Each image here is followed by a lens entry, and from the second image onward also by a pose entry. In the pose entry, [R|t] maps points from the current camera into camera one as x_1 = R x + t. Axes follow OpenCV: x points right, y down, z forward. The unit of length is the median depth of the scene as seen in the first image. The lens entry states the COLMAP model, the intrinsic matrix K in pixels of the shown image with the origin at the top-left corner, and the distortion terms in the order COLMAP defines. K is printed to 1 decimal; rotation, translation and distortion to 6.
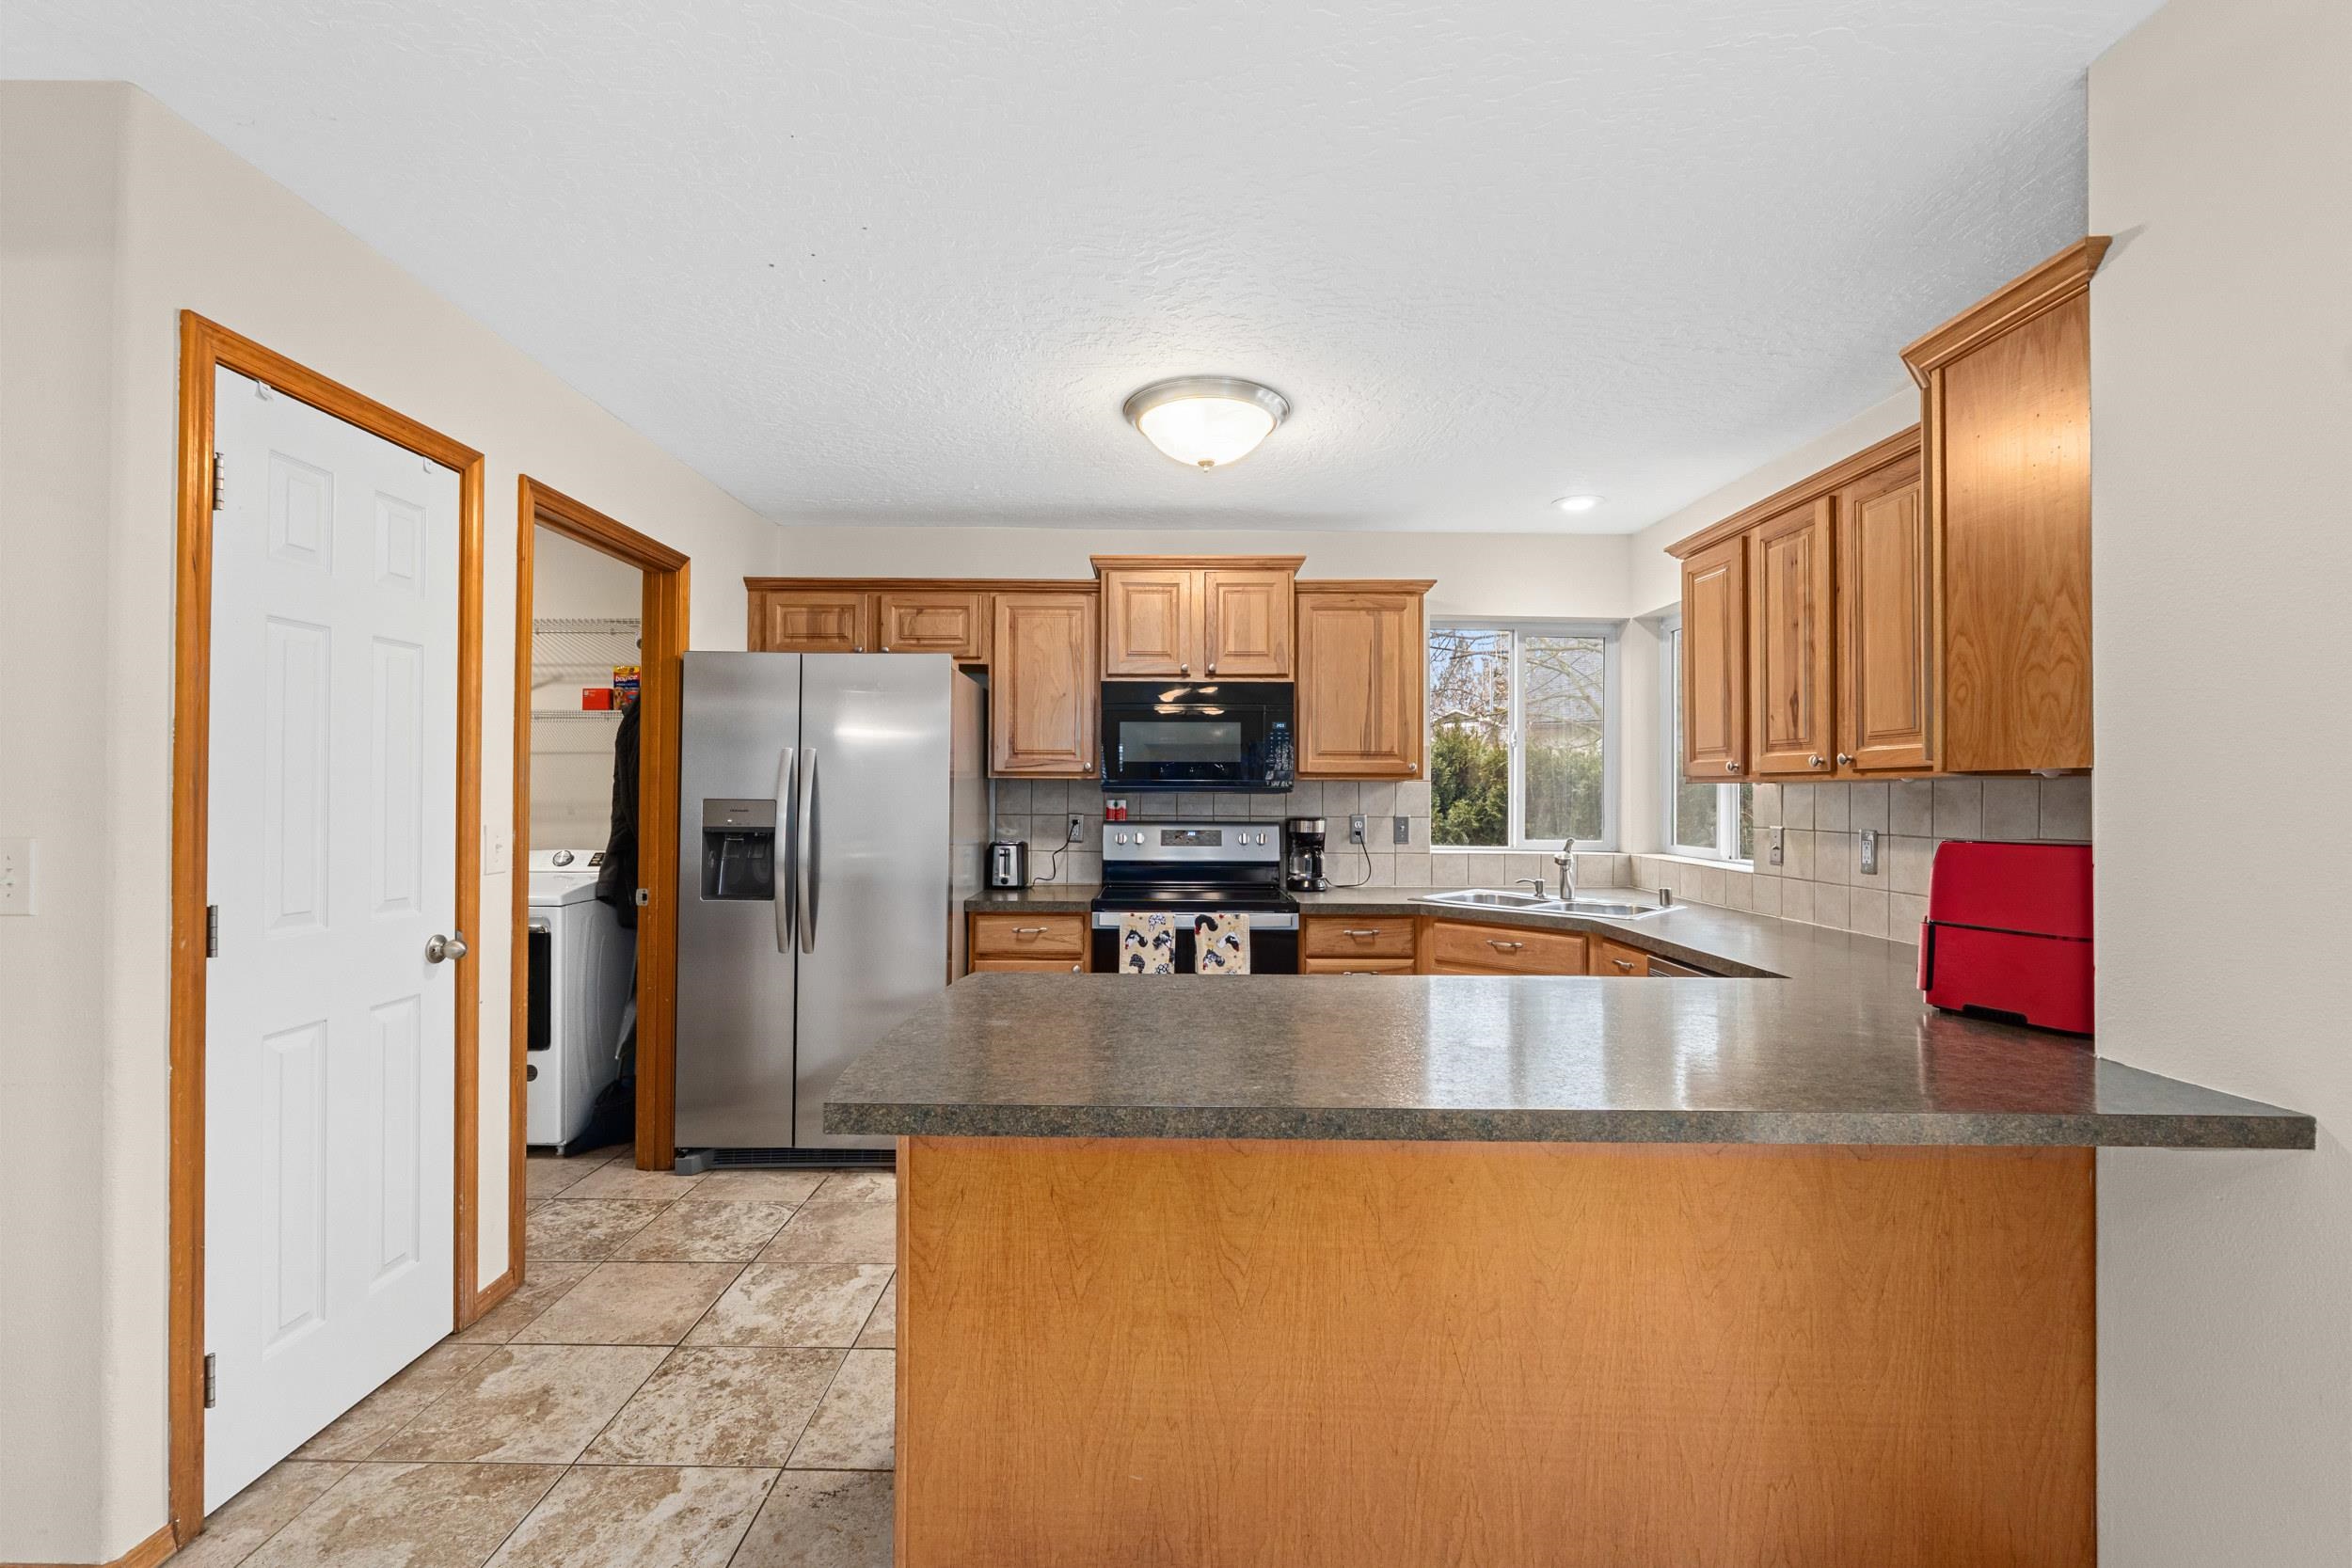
lens RADIAL K [[996.1, 0, 1158.8], [0, 996.1, 781.8], [0, 0, 1]] dist [0.004364, -0.000509]
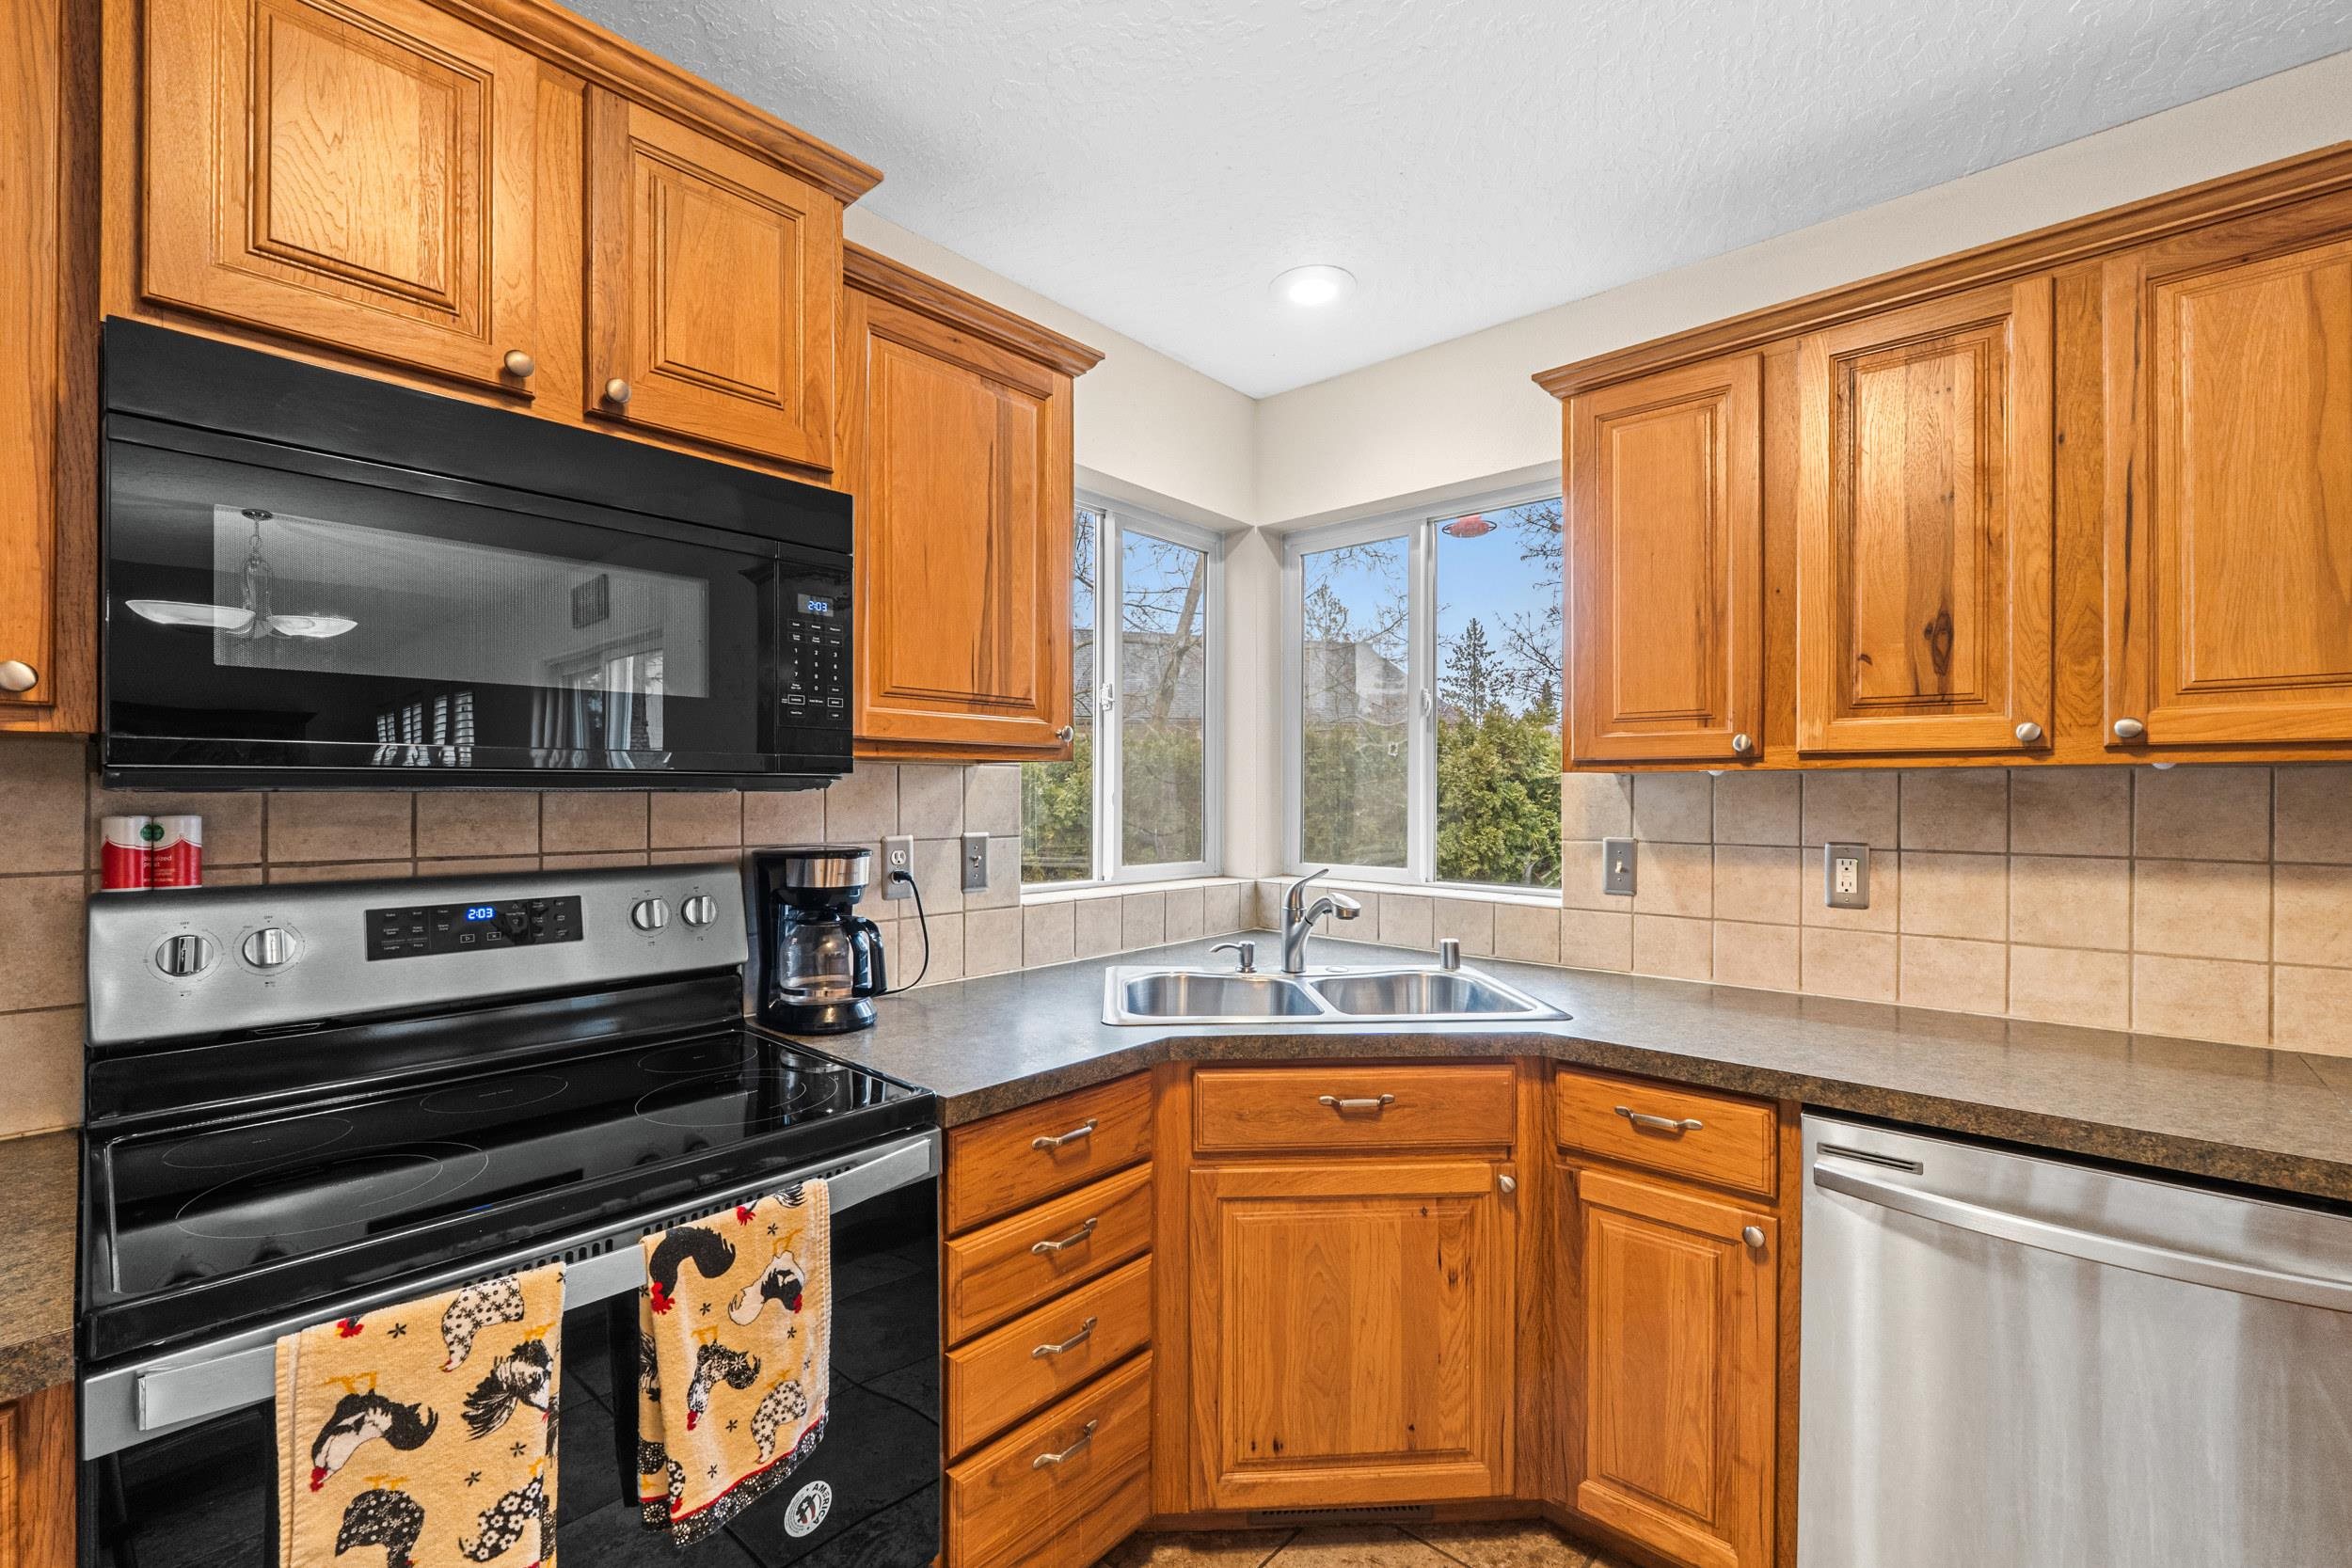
lens RADIAL K [[996.1, 0, 1180.5], [0, 996.1, 798.4], [0, 0, 1]] dist [0.004364, -0.000509]
pose [[0.660919, -0.004468, 0.750444, -0.064866], [-0.006035, 0.999918, 0.011269, 0.009924], [-0.750433, -0.011977, 0.660838, 0.645237]]
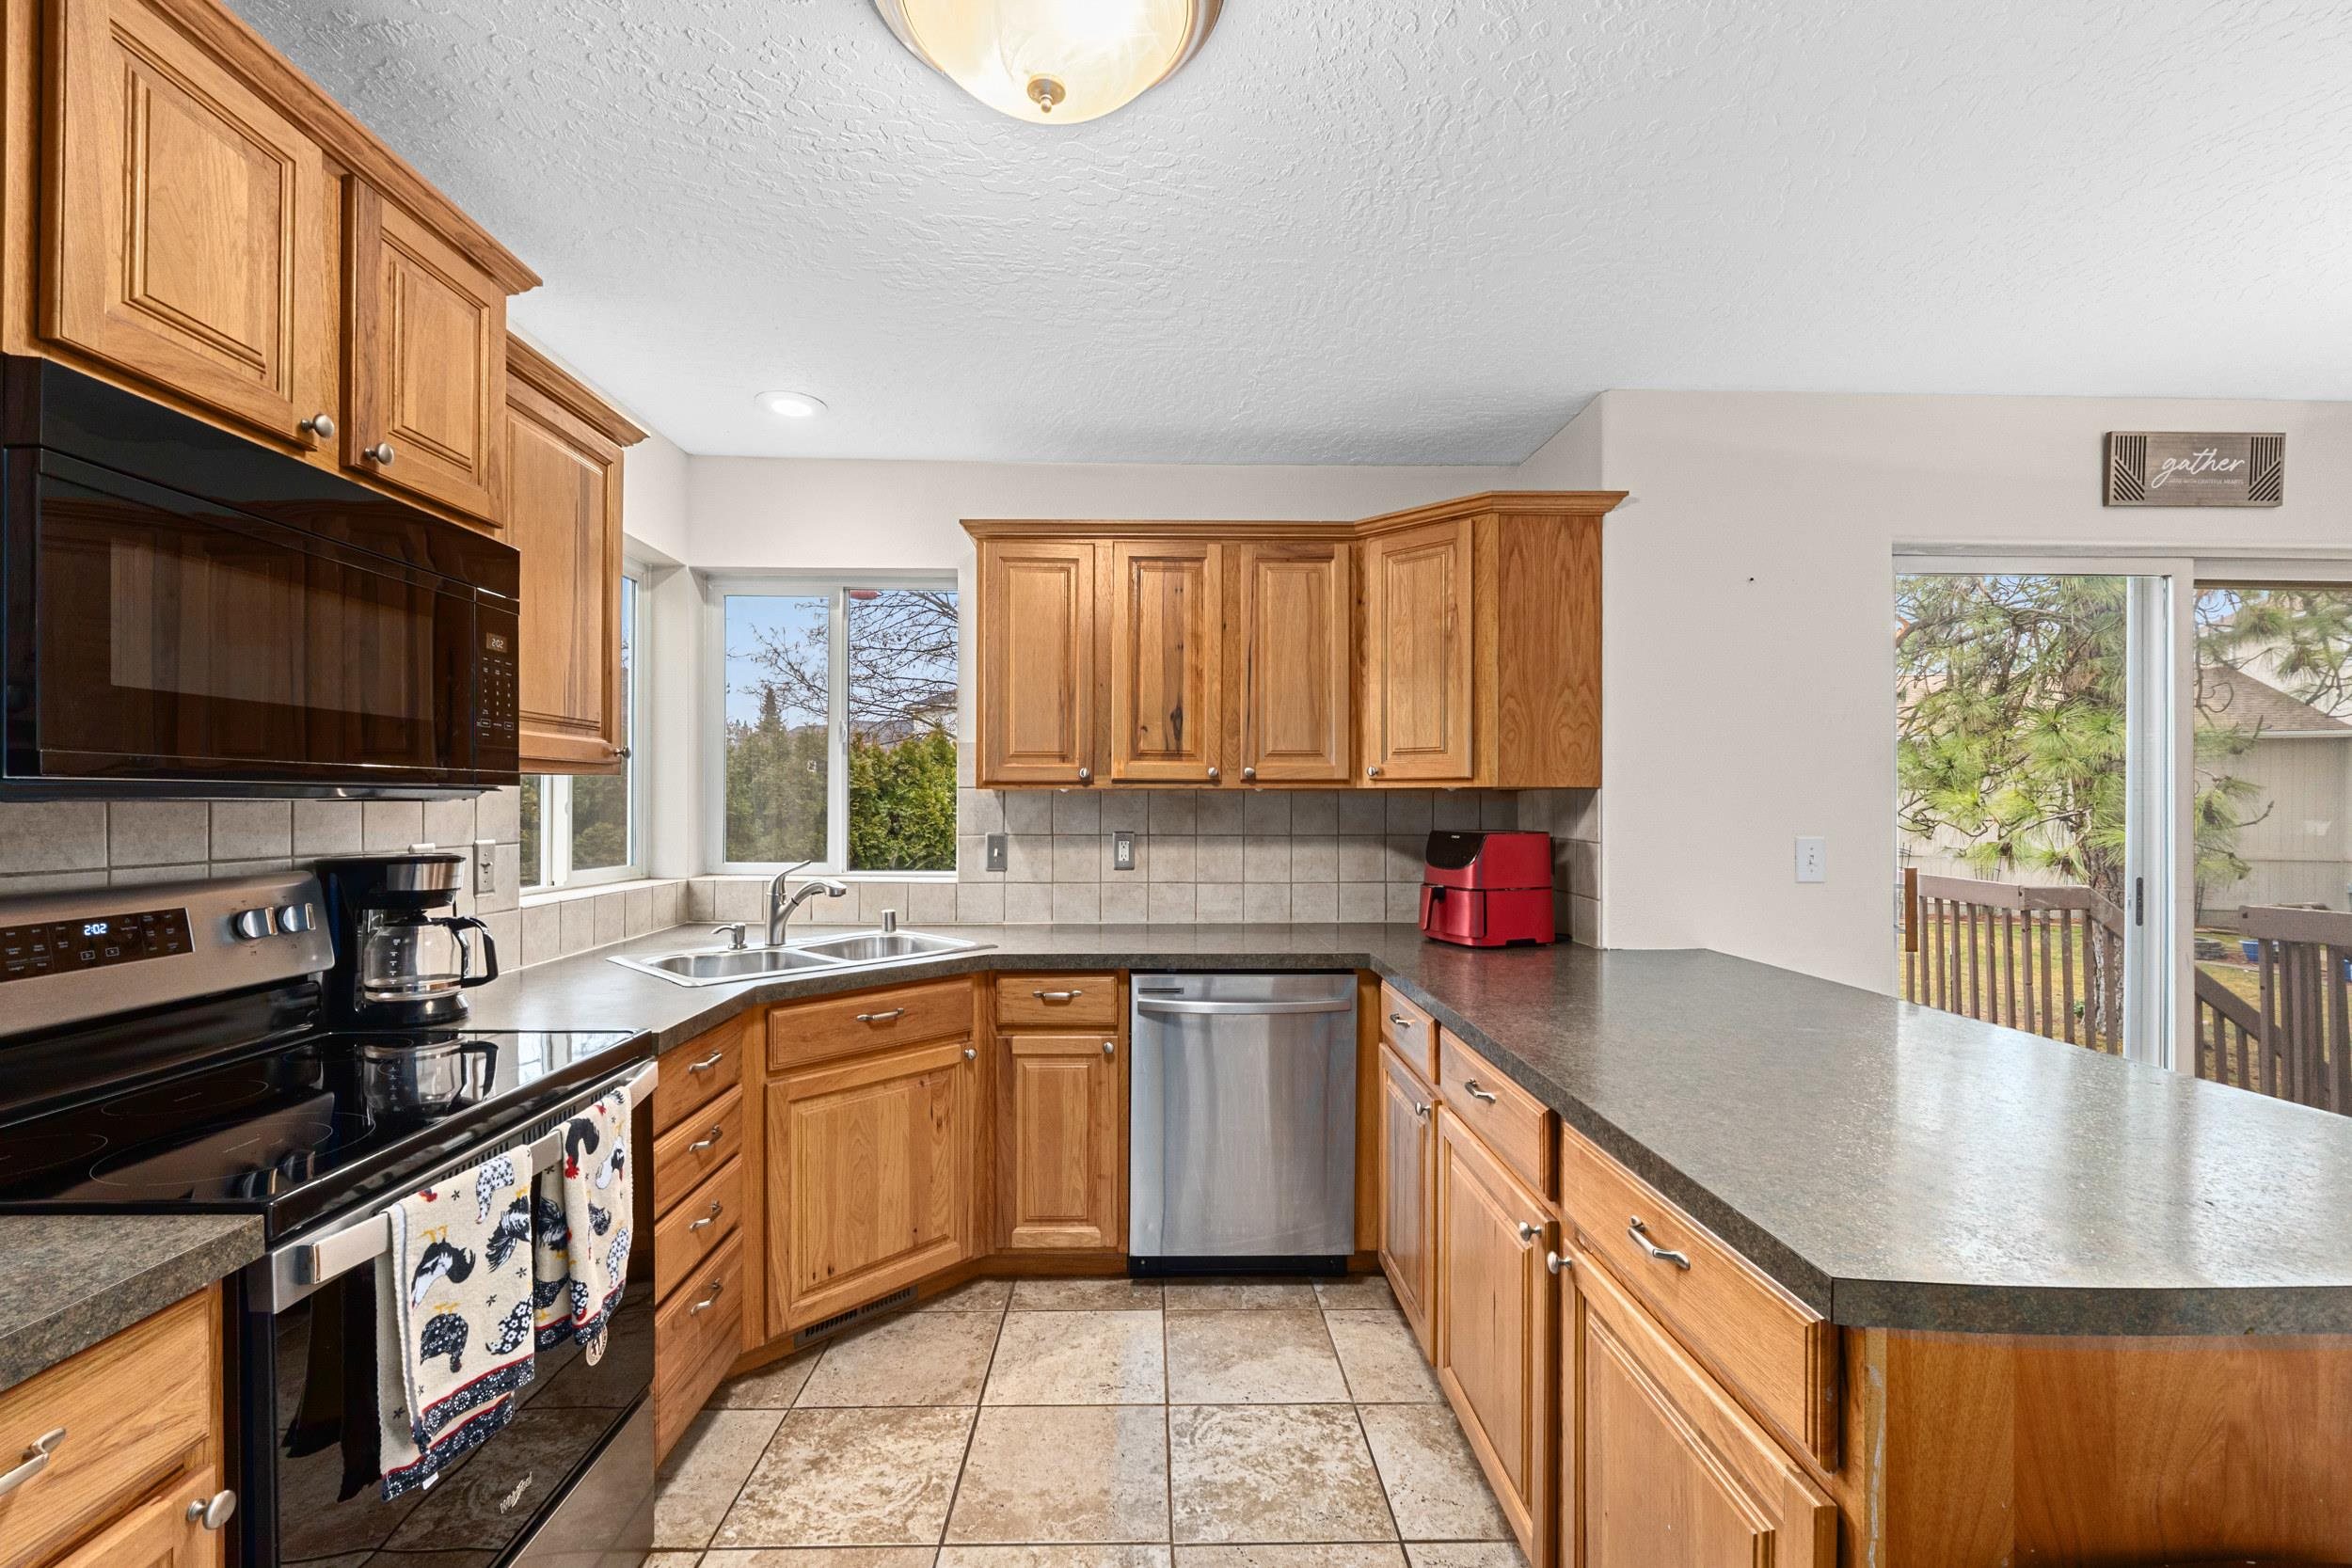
lens RADIAL K [[996.1, 0, 1176.6], [0, 996.1, 795.6], [0, 0, 1]] dist [0.004364, -0.000509]
pose [[-0.033494, 0.006635, 0.999417, -0.314839], [-0.015559, 0.999853, -0.007160, 0.008421], [-0.999318, -0.015789, -0.033386, 0.707567]]
